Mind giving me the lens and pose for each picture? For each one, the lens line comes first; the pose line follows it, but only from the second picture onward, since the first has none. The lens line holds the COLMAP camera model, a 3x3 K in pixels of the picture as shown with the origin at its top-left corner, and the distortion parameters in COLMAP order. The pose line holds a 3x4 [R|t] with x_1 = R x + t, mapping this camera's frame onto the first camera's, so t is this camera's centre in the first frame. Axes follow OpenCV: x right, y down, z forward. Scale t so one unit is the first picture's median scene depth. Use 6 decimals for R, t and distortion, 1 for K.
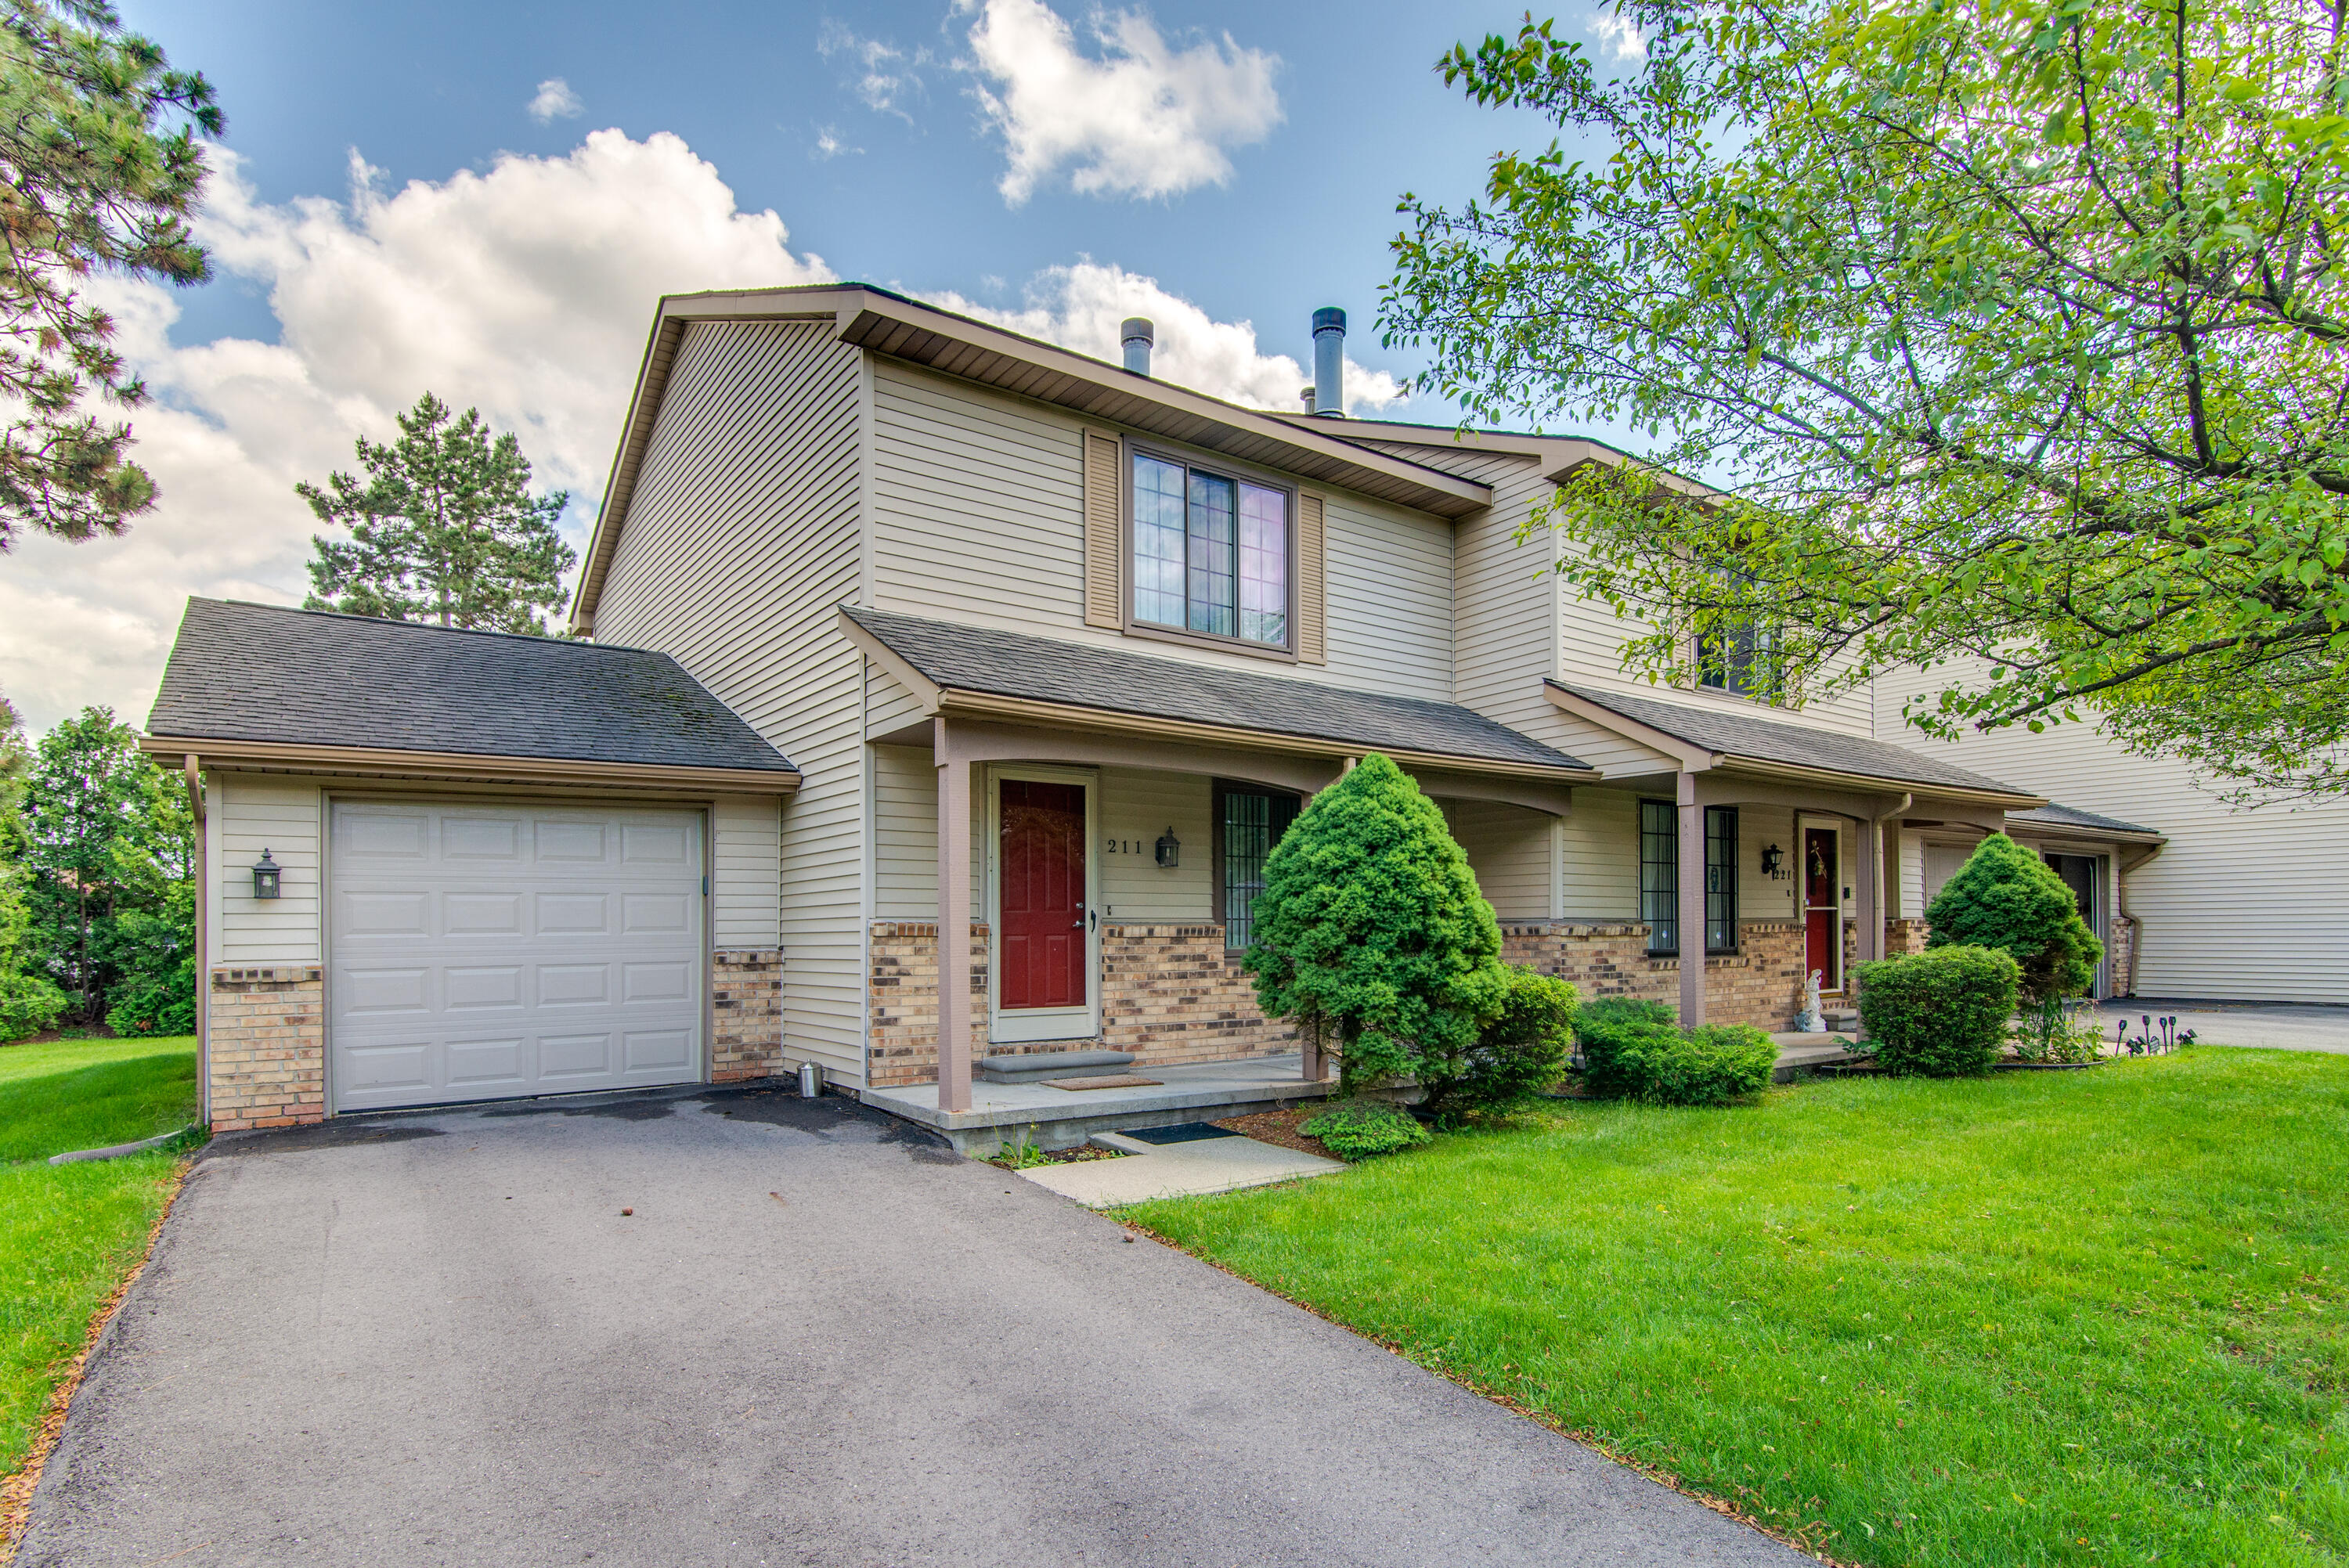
lens RADIAL K [[1184.8, 0, 1176.3], [0, 1184.8, 928.1], [0, 0, 1]] dist [0.003802, 0.000806]
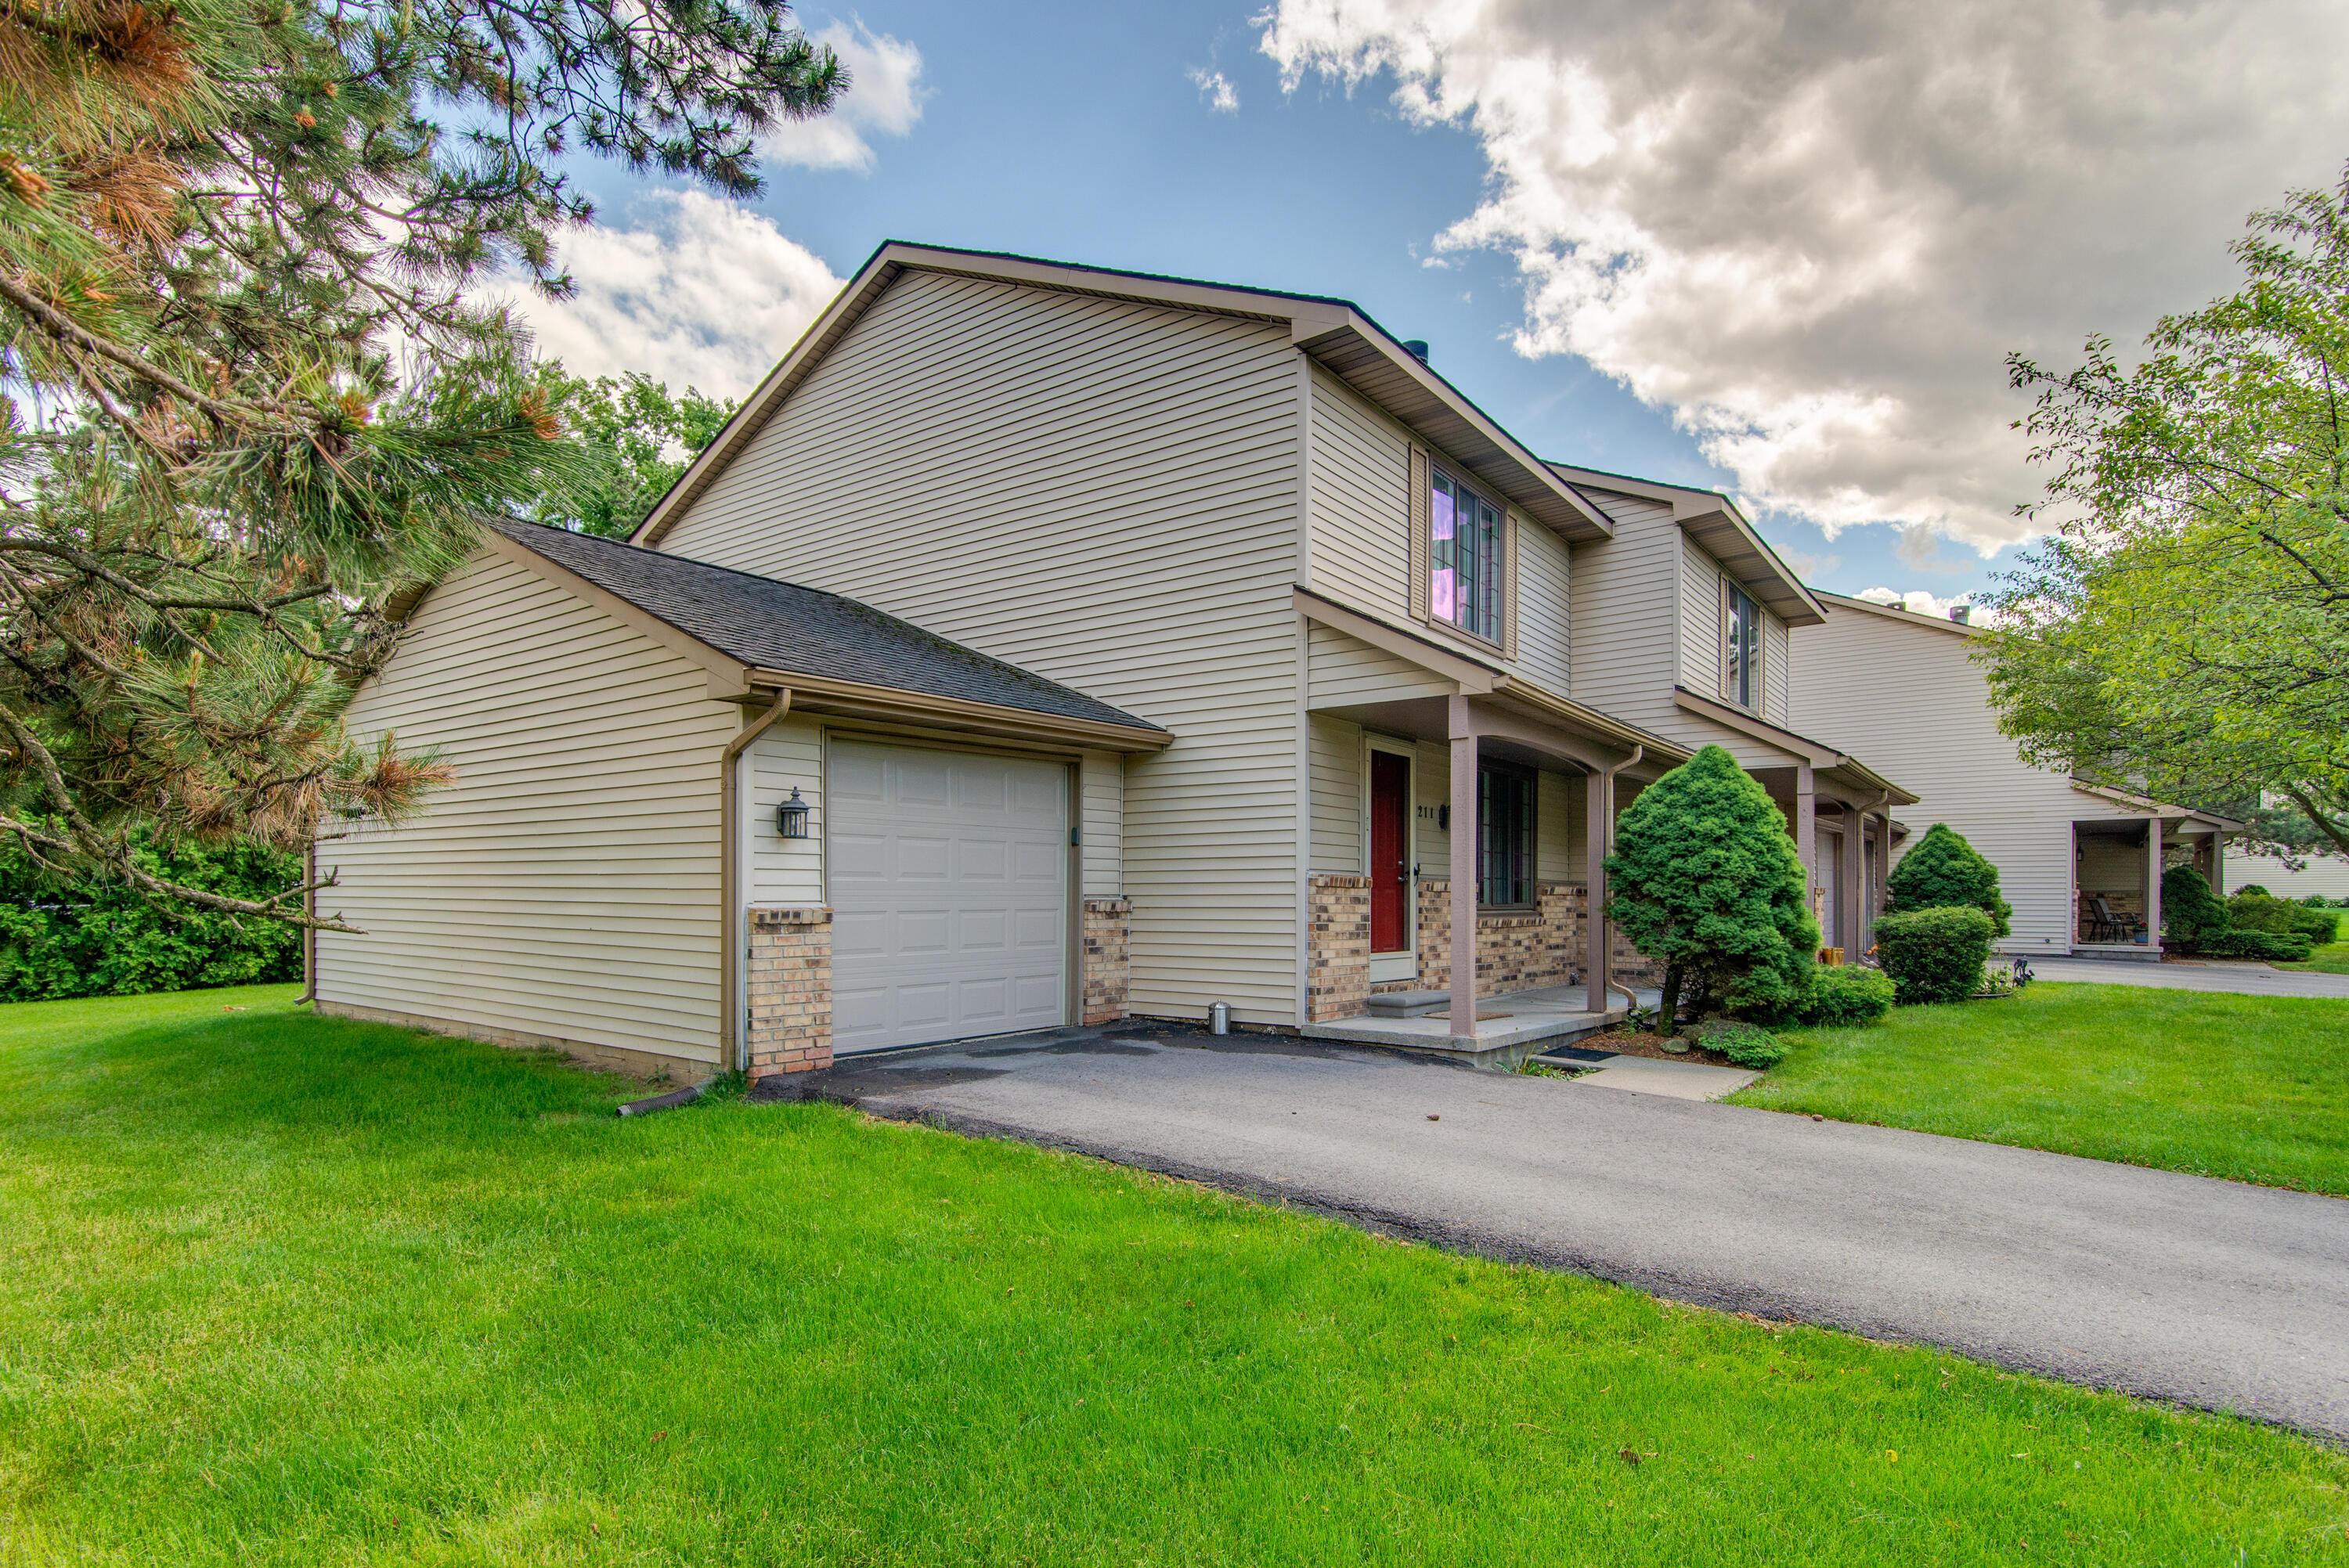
lens RADIAL K [[1167.8, 0, 1181.1], [0, 1167.8, 902.9], [0, 0, 1]] dist [-0.000552, -0.000371]
pose [[0.957624, 0.009894, 0.287852, -0.678952], [-0.012154, 0.999908, 0.006064, 0.017107], [-0.287765, -0.009306, 0.957656, -0.011207]]
